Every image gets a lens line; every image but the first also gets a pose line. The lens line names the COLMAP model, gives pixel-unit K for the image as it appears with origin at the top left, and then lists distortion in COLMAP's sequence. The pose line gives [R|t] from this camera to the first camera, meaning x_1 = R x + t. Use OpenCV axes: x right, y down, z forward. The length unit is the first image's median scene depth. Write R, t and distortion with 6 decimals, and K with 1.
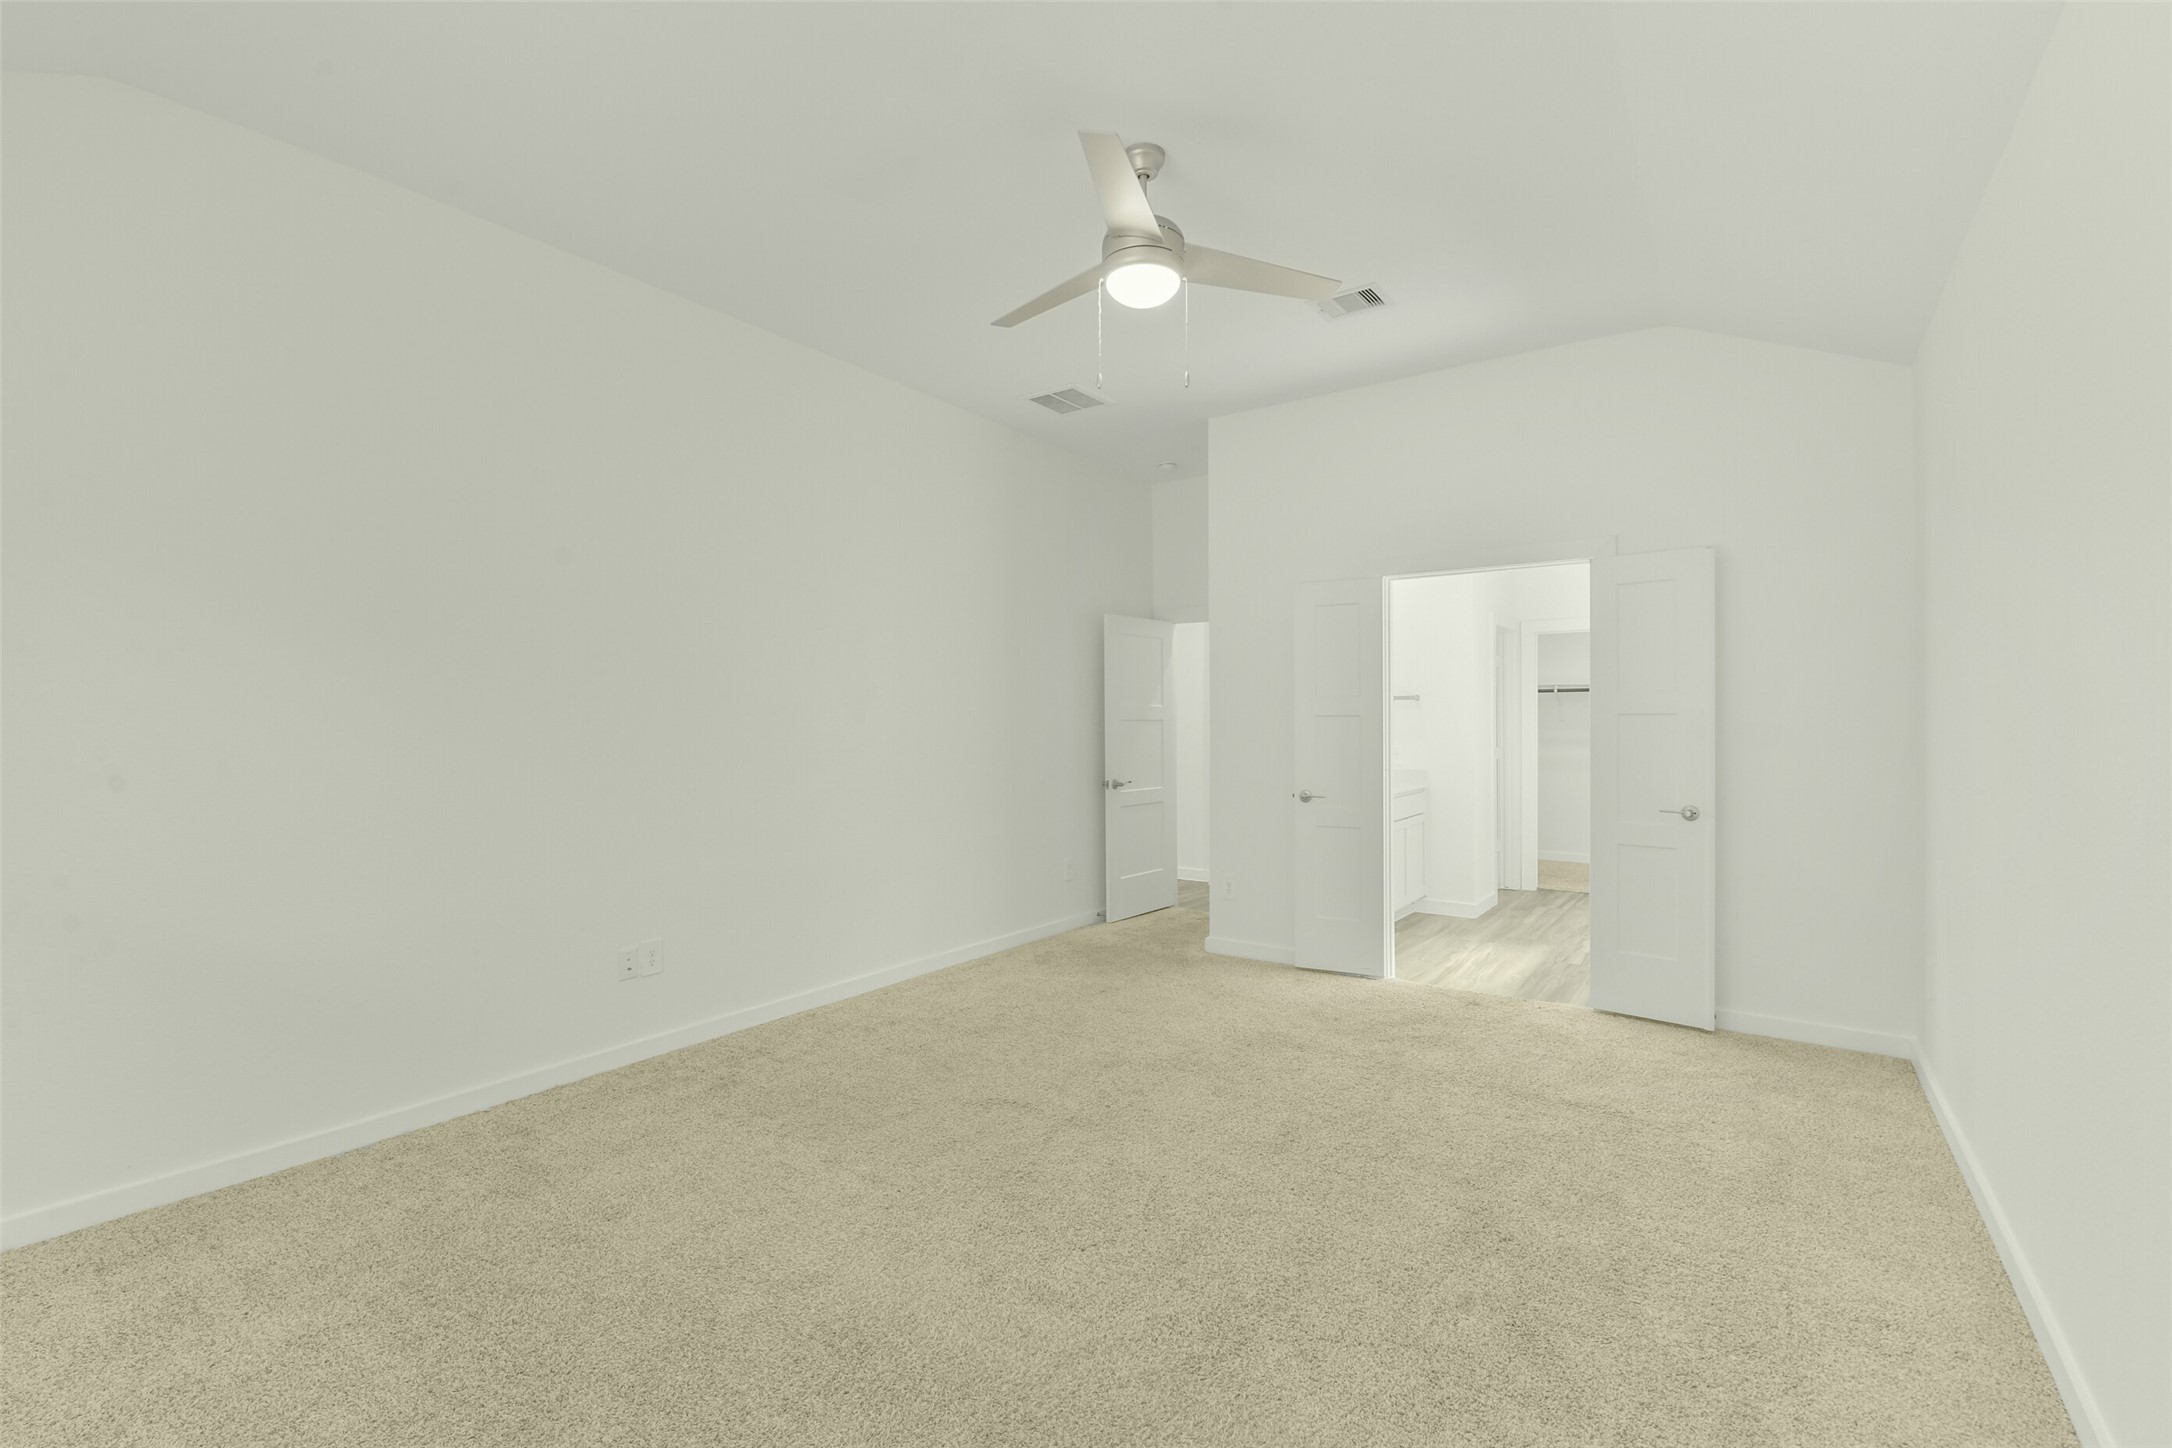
lens RADIAL K [[963.2, 0, 1094.0], [0, 963.2, 724.9], [0, 0, 1]] dist [-0.008548, -0.000661]
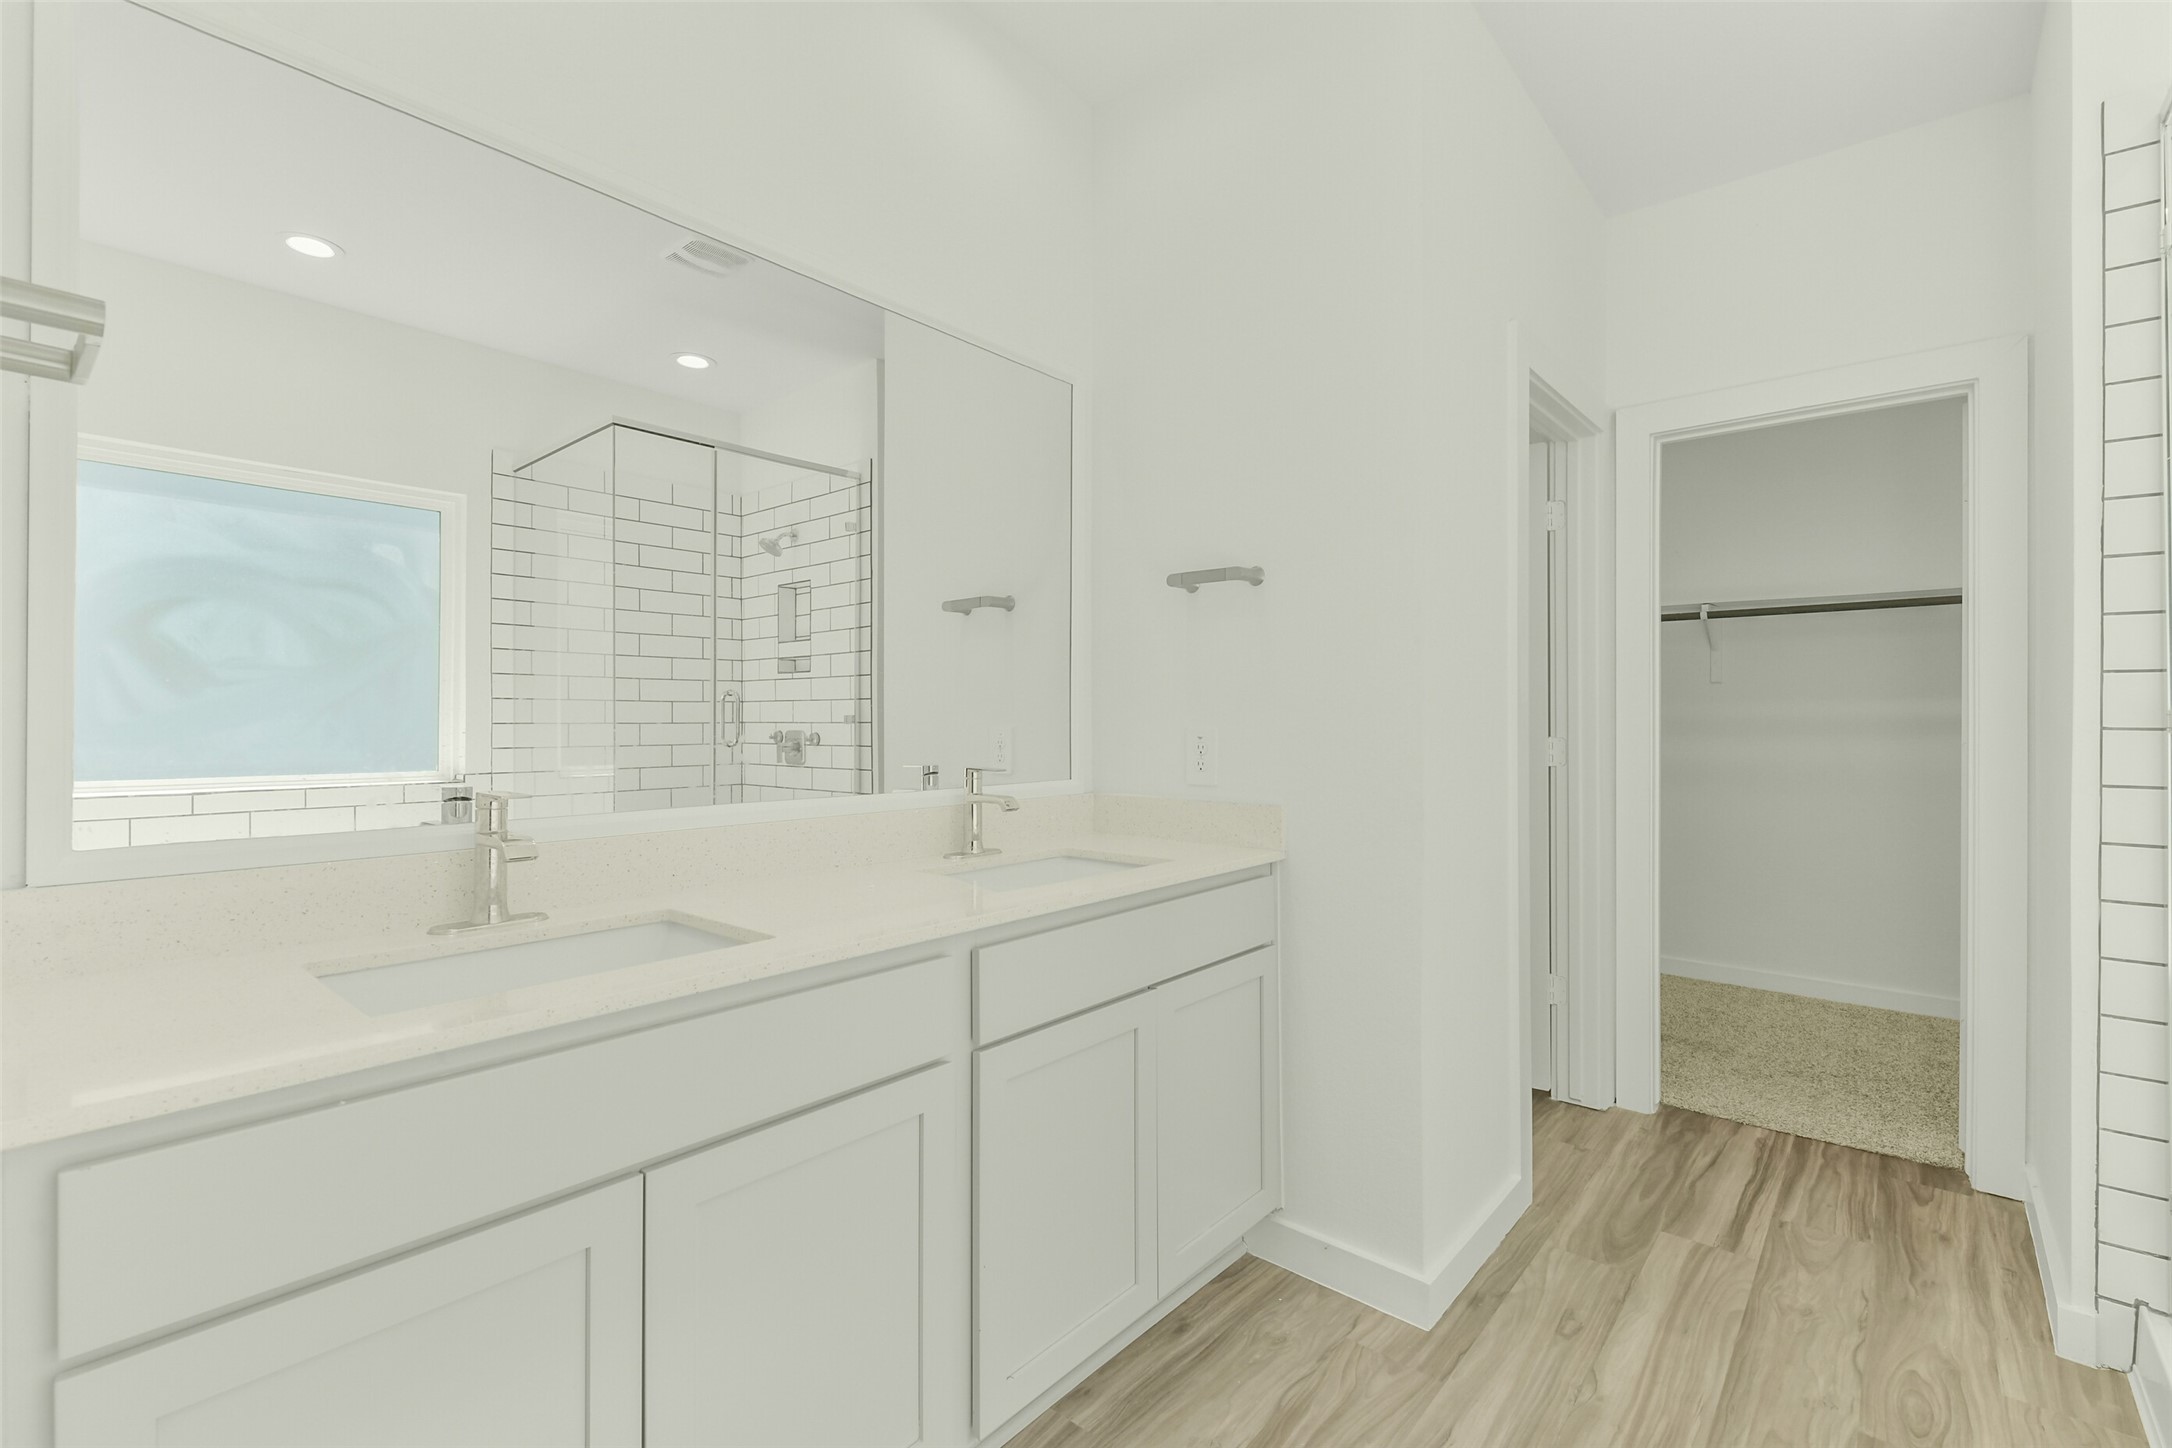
lens RADIAL K [[963.2, 0, 1094.0], [0, 963.2, 724.9], [0, 0, 1]] dist [-0.008548, -0.000661]
pose [[0.994818, -0.000700, -0.101665, 0.276642], [0.000999, 0.999995, 0.002882, 0.017169], [0.101662, -0.002968, 0.994815, 0.599609]]
